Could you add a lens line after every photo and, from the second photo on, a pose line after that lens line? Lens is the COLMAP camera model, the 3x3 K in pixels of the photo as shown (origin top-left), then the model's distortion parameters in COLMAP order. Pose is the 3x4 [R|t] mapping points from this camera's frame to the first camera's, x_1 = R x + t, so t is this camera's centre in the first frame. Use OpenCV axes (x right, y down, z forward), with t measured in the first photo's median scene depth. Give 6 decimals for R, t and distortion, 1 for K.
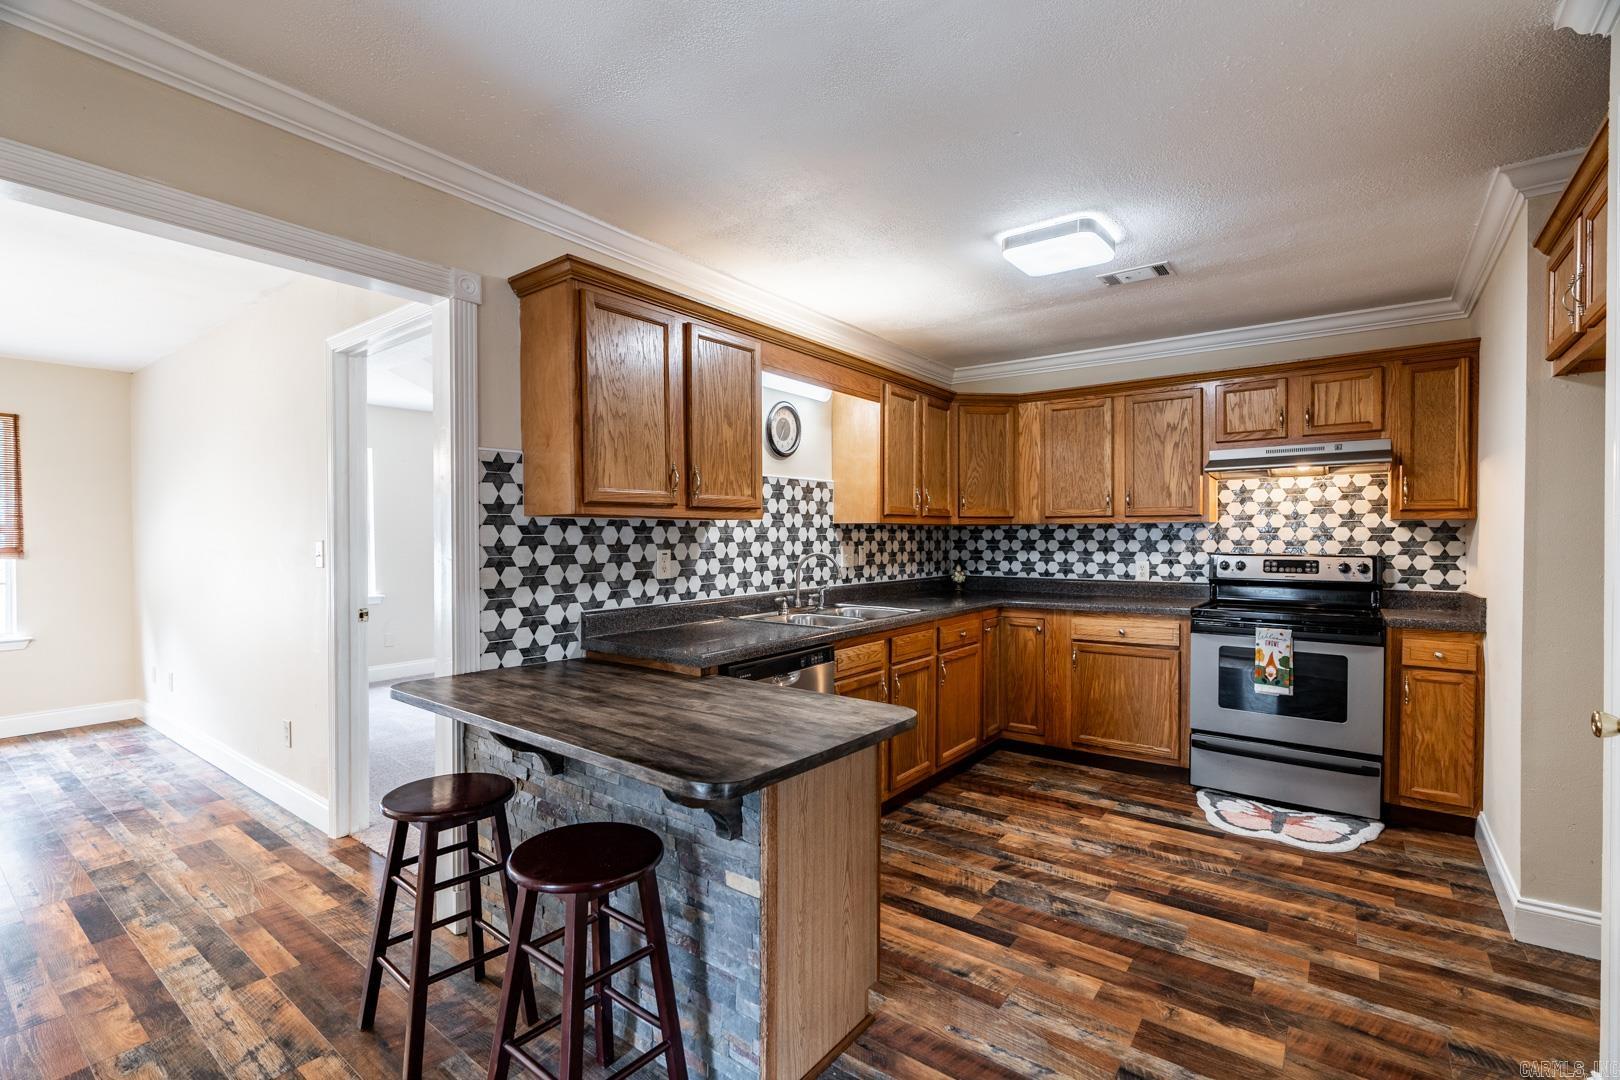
lens RADIAL K [[740.7, 0, 806.4], [0, 740.7, 543.0], [0, 0, 1]] dist [-0.003180, -0.000241]
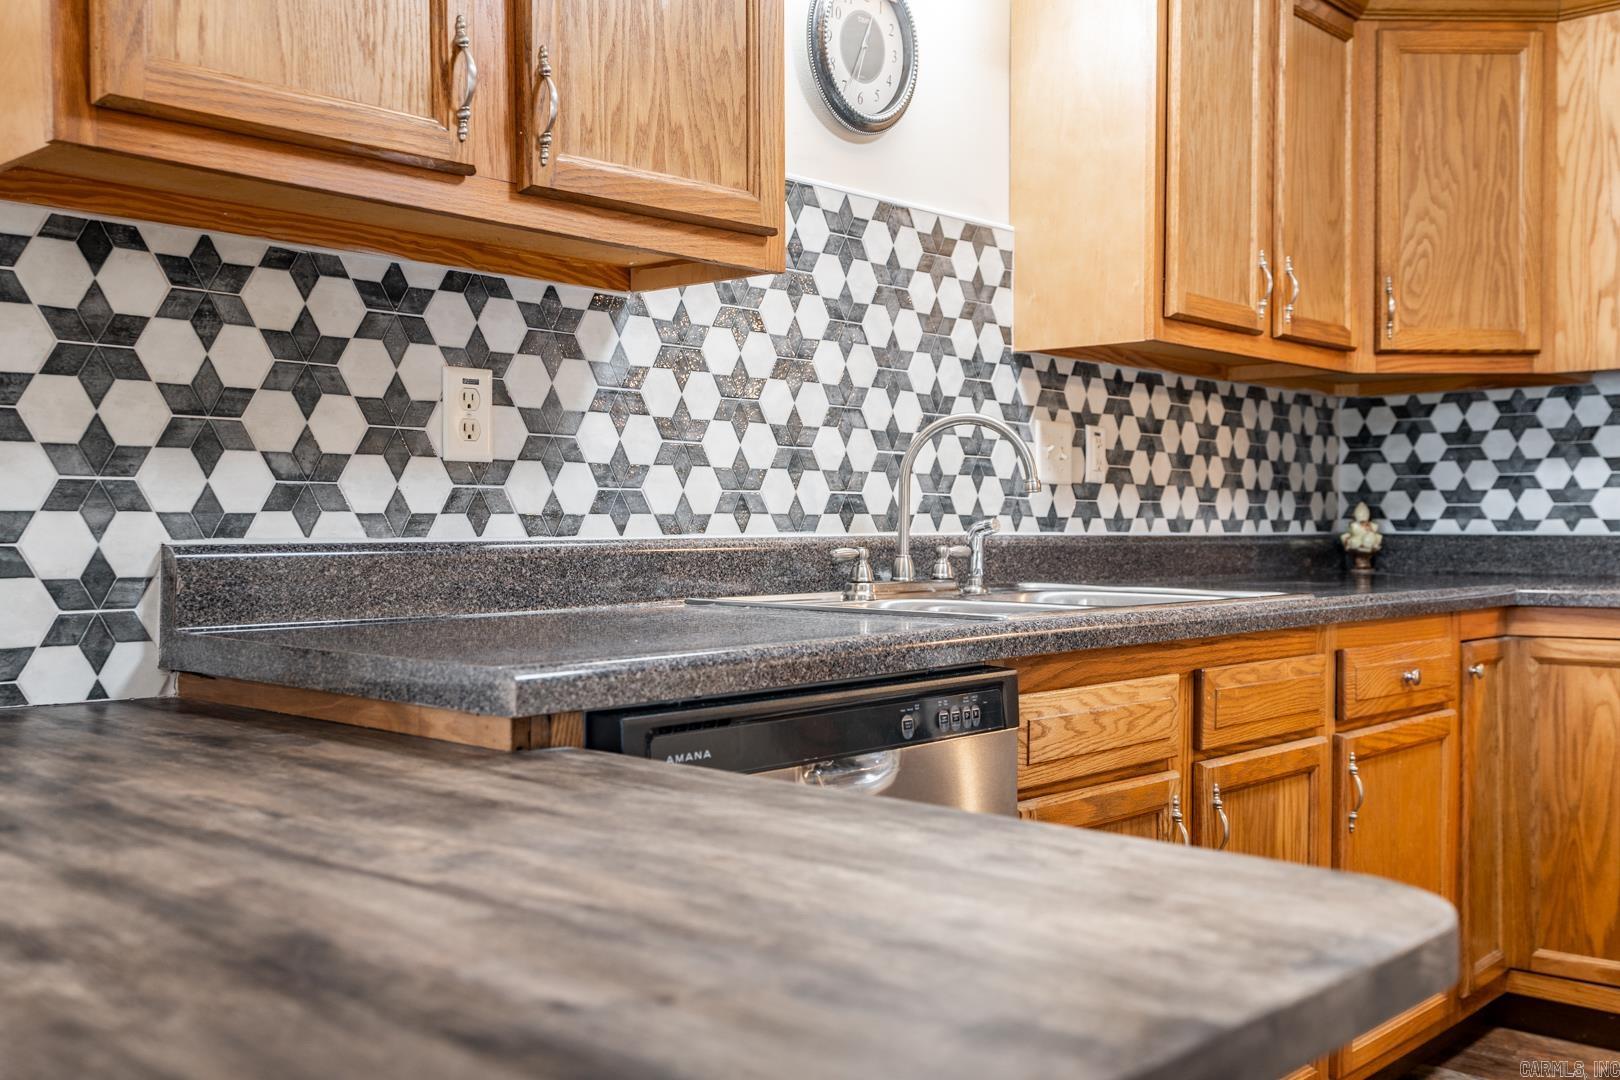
lens RADIAL K [[1578.9, 0, 805.5], [0, 1578.9, 545.7], [0, 0, 1]] dist [0.016911, -0.010281]
pose [[0.996001, 0.003828, -0.089261, 0.006925], [-0.003723, 0.999992, 0.001342, 0.066230], [0.089266, -0.001004, 0.996007, 0.281290]]
